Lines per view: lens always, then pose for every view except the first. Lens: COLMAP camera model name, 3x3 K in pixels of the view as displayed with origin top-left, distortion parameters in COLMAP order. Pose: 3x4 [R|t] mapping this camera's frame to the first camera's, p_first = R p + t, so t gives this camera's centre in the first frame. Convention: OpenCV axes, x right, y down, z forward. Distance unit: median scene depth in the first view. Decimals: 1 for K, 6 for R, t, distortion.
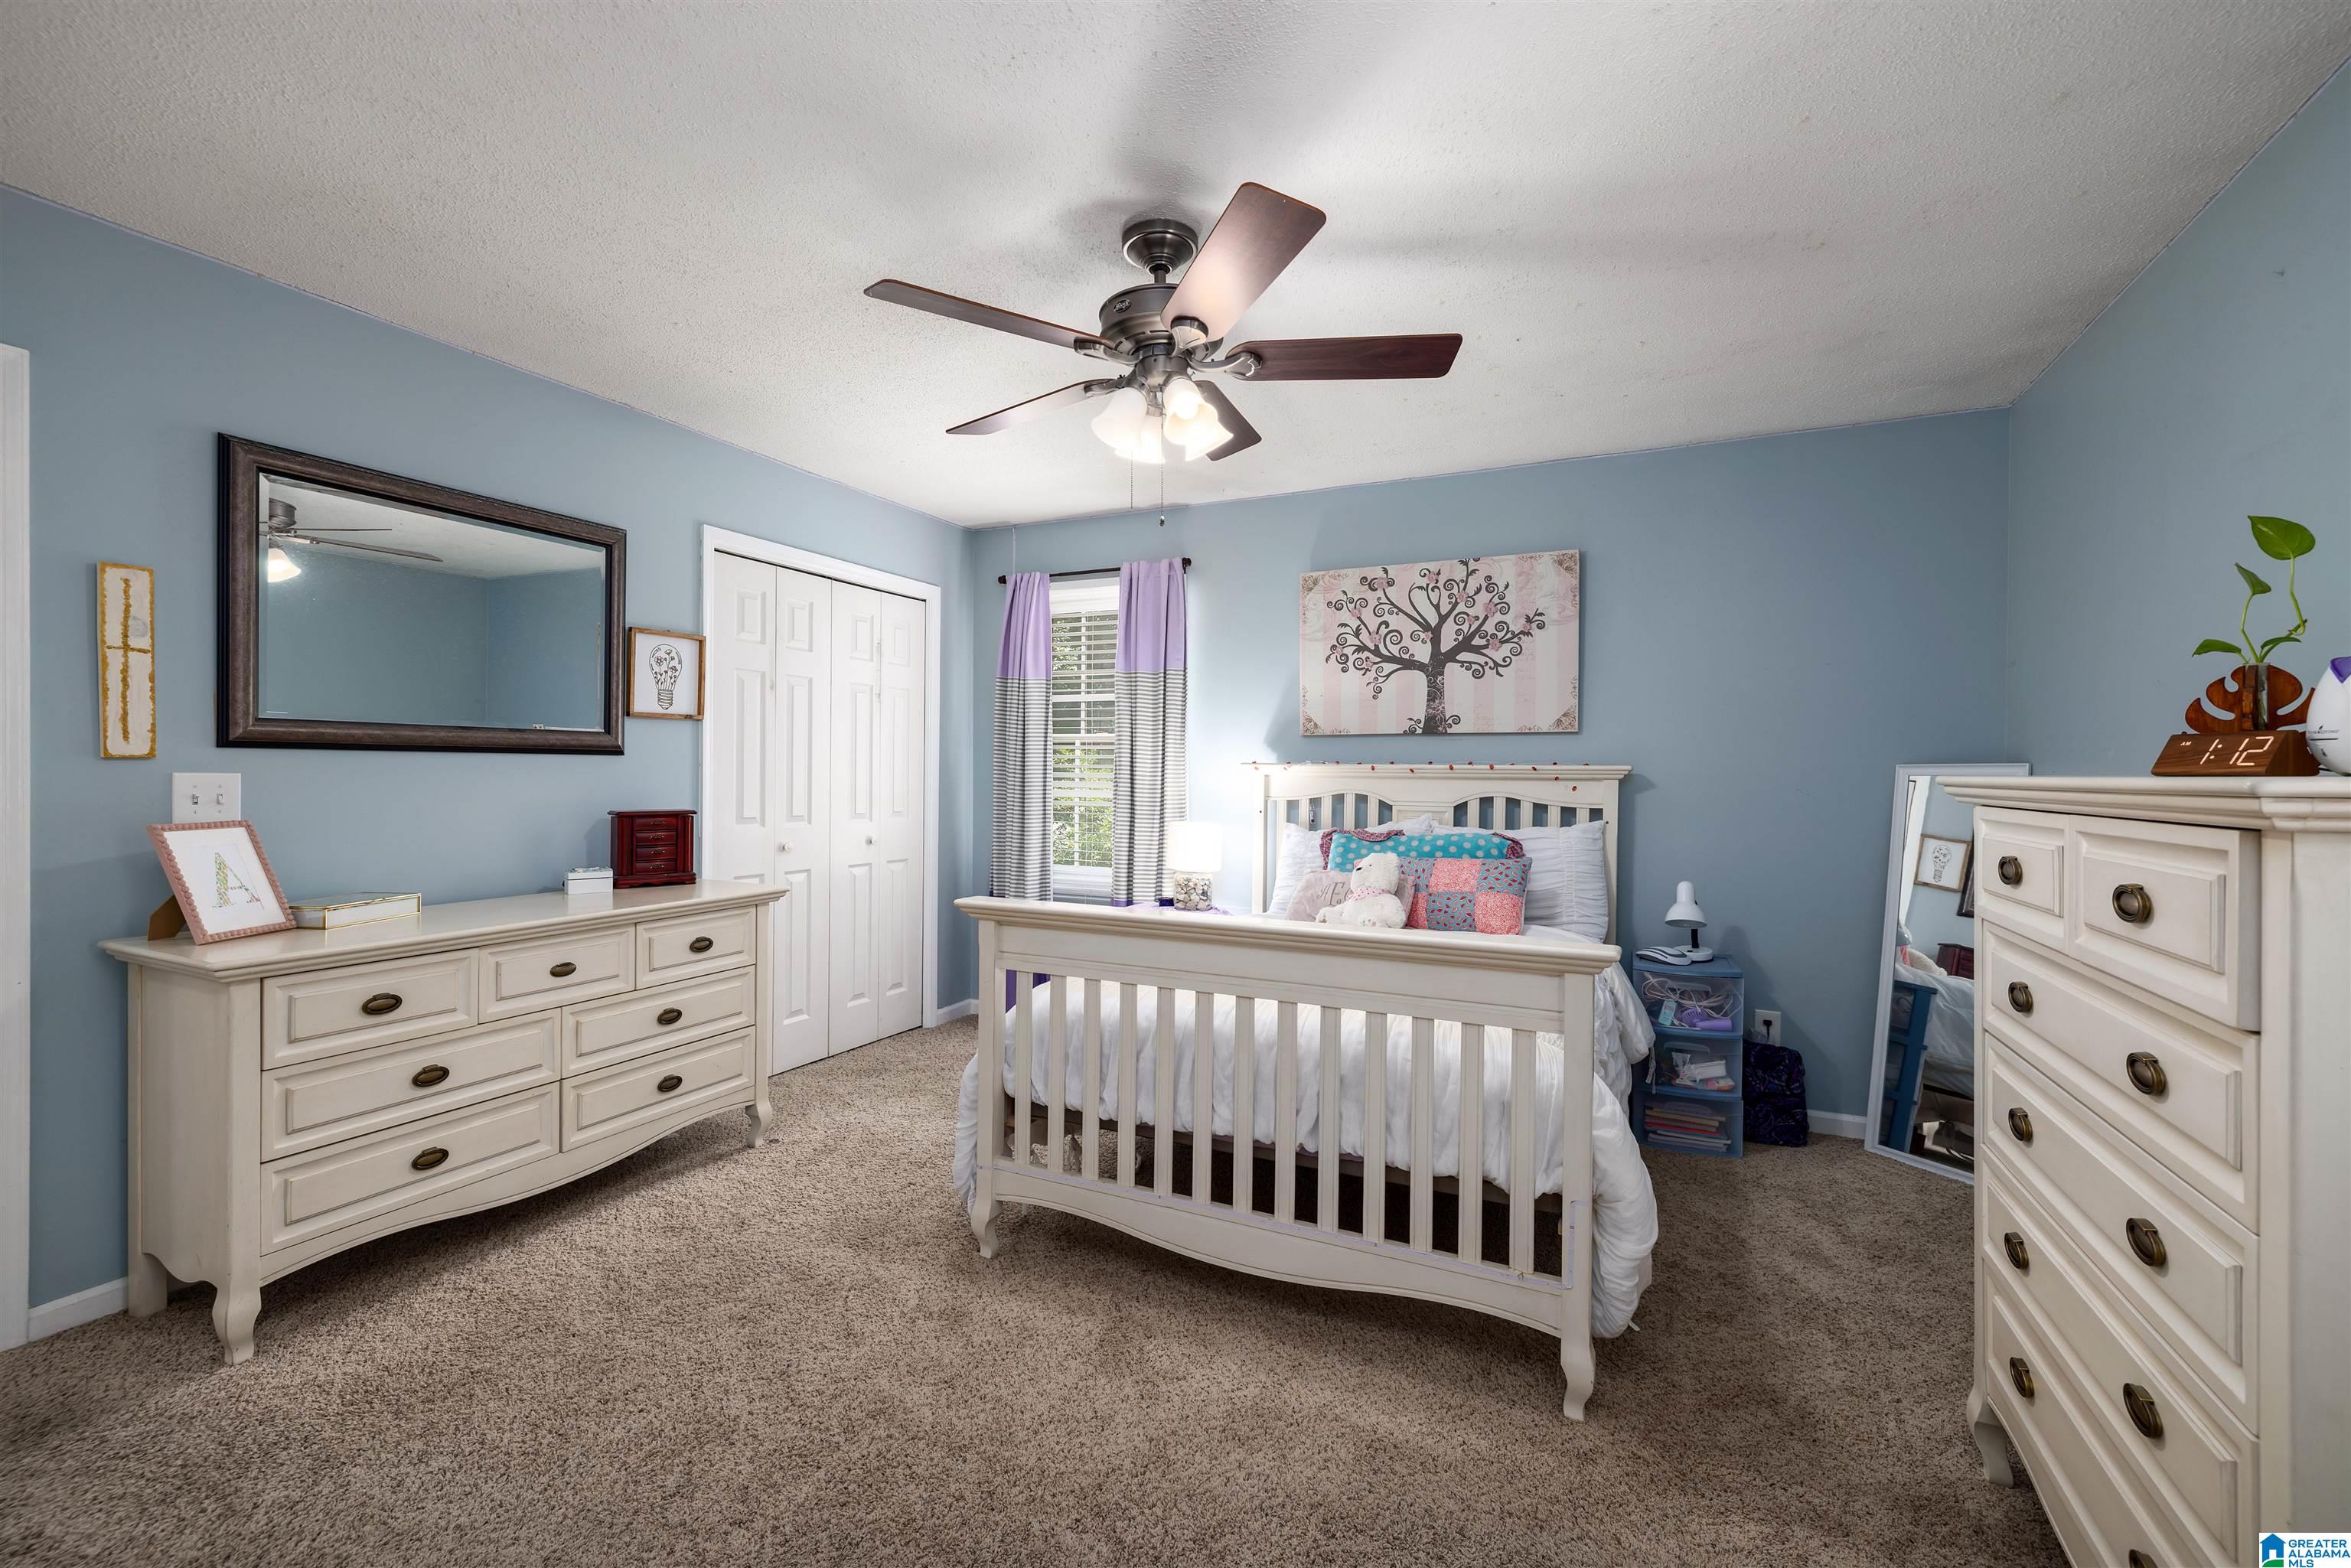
lens RADIAL K [[995.4, 0, 1154.4], [0, 995.4, 773.1], [0, 0, 1]] dist [0.000566, -0.000028]
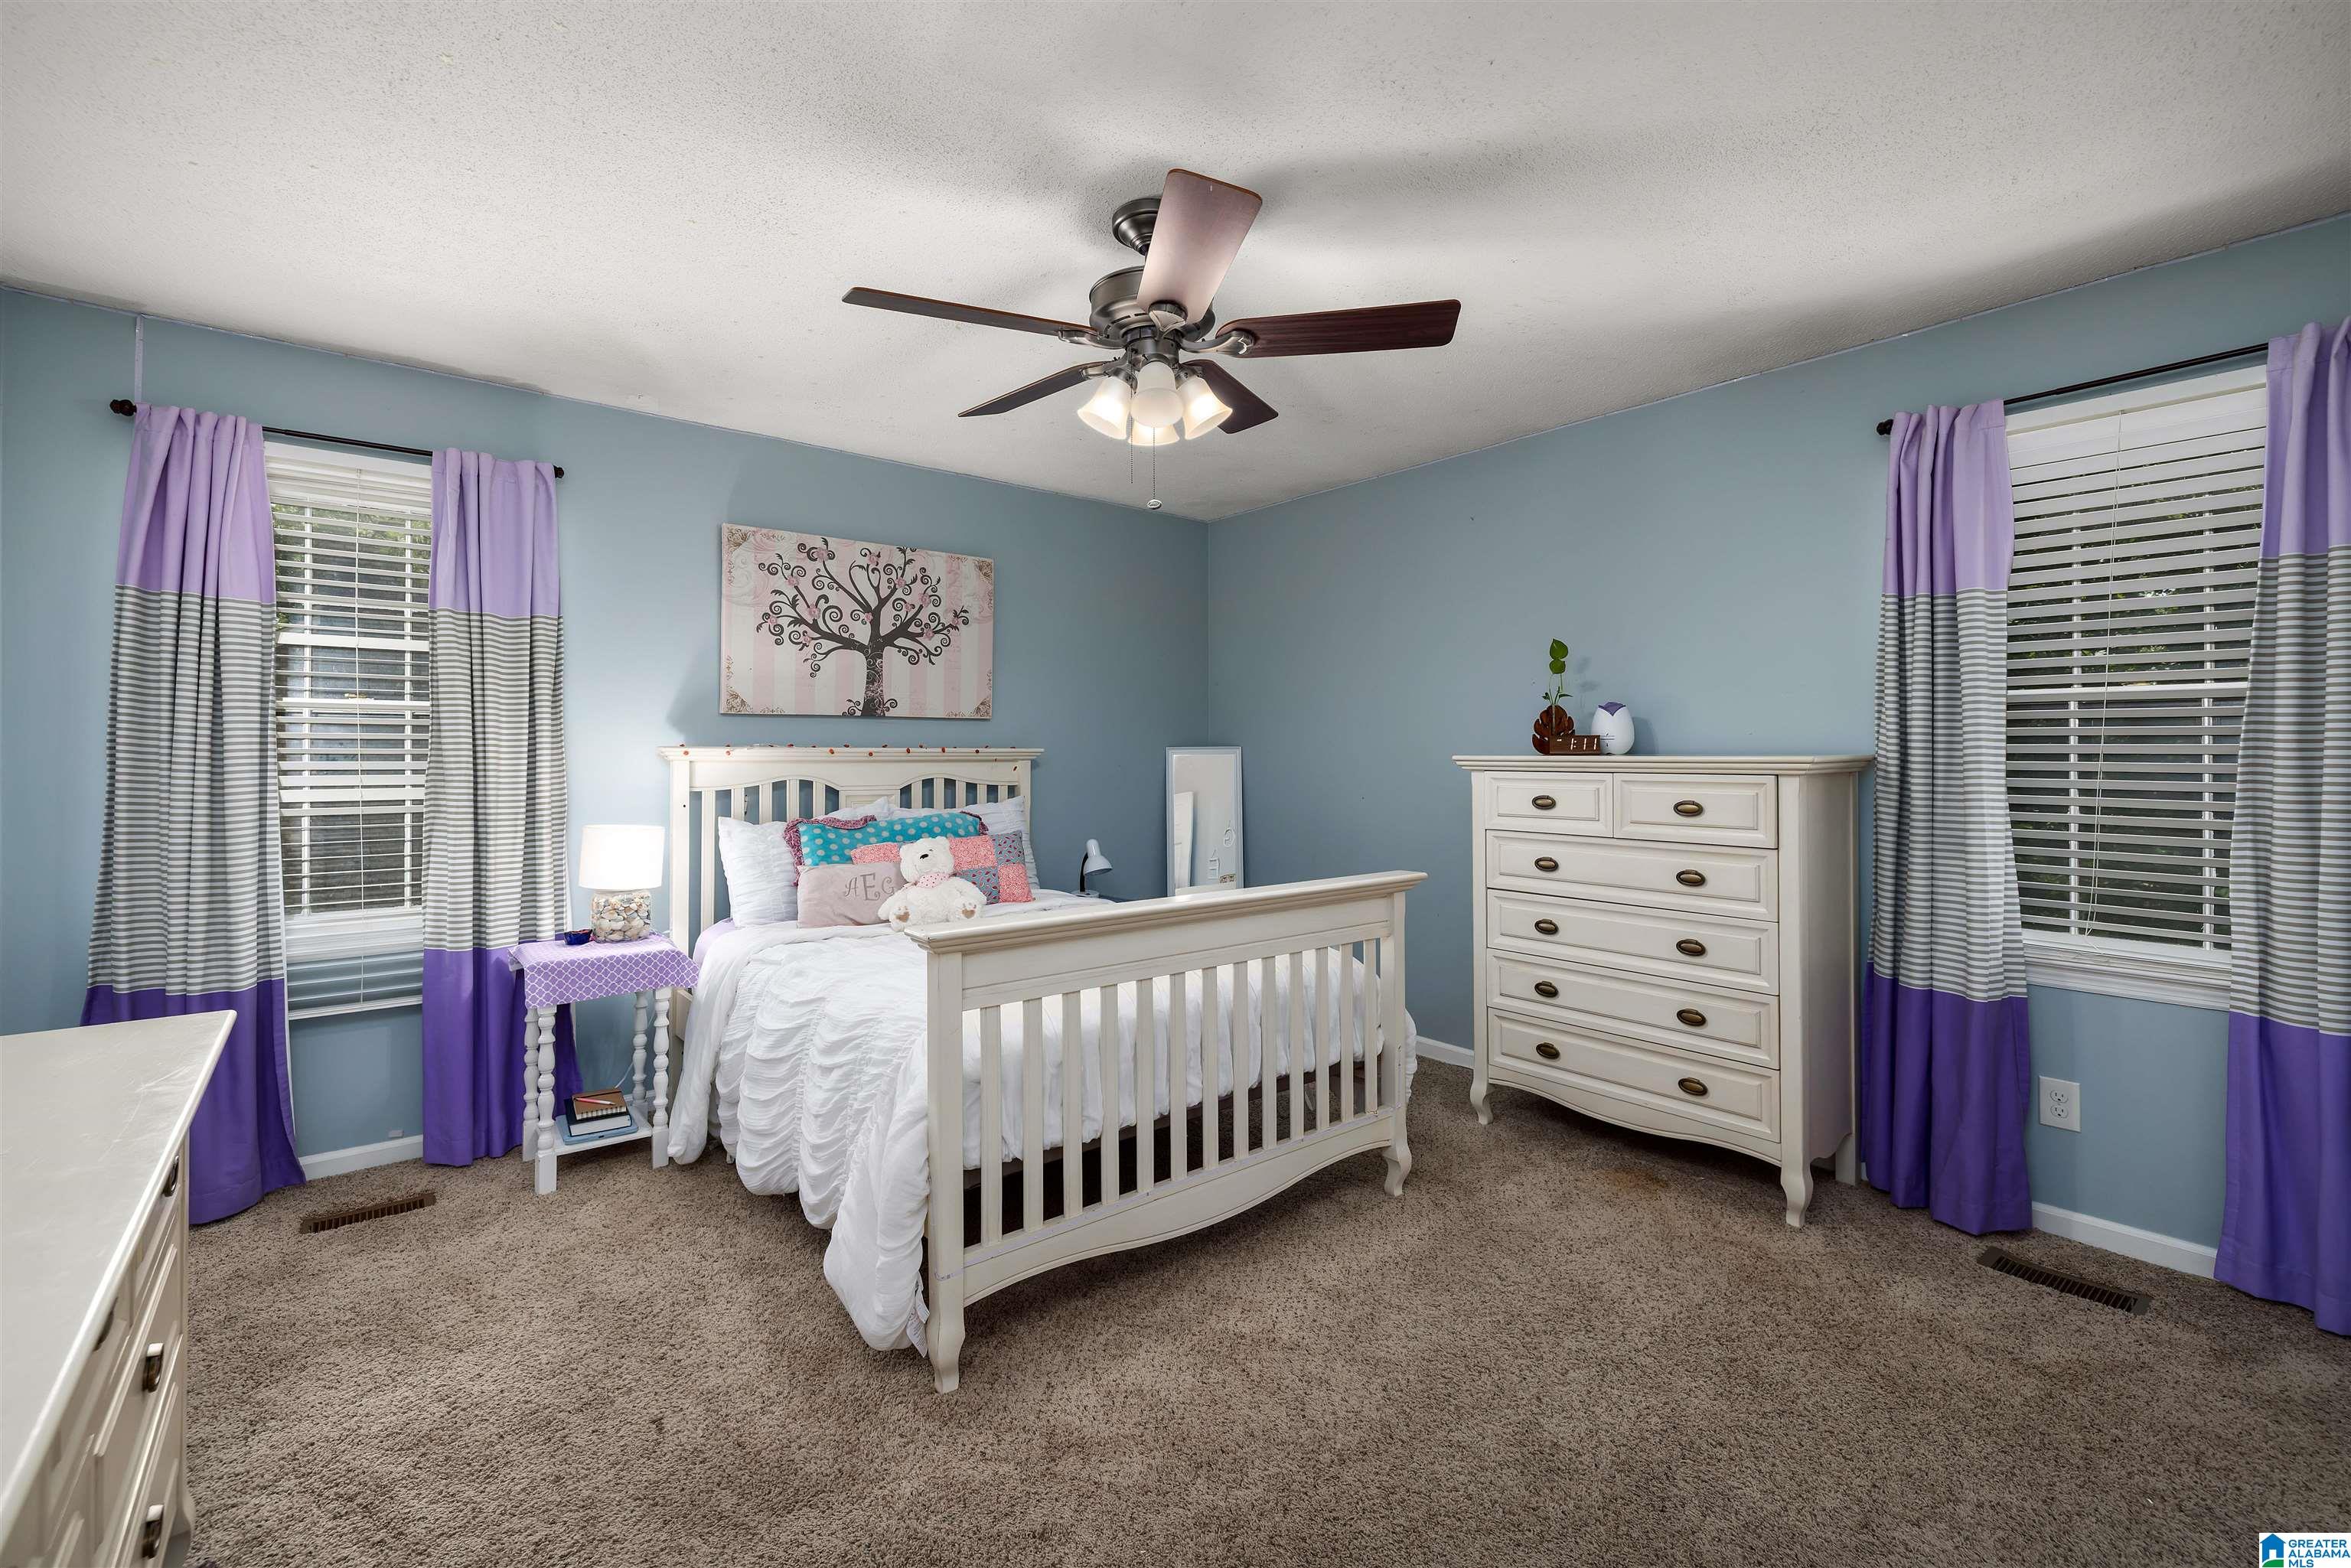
lens RADIAL K [[995.4, 0, 1165.3], [0, 995.4, 739.6], [0, 0, 1]] dist [-0.001459, -0.000147]
pose [[0.421830, 0.003632, 0.906667, -0.494920], [0.005822, 0.999961, -0.006714, -0.008359], [-0.906656, 0.008111, 0.421793, 0.320148]]
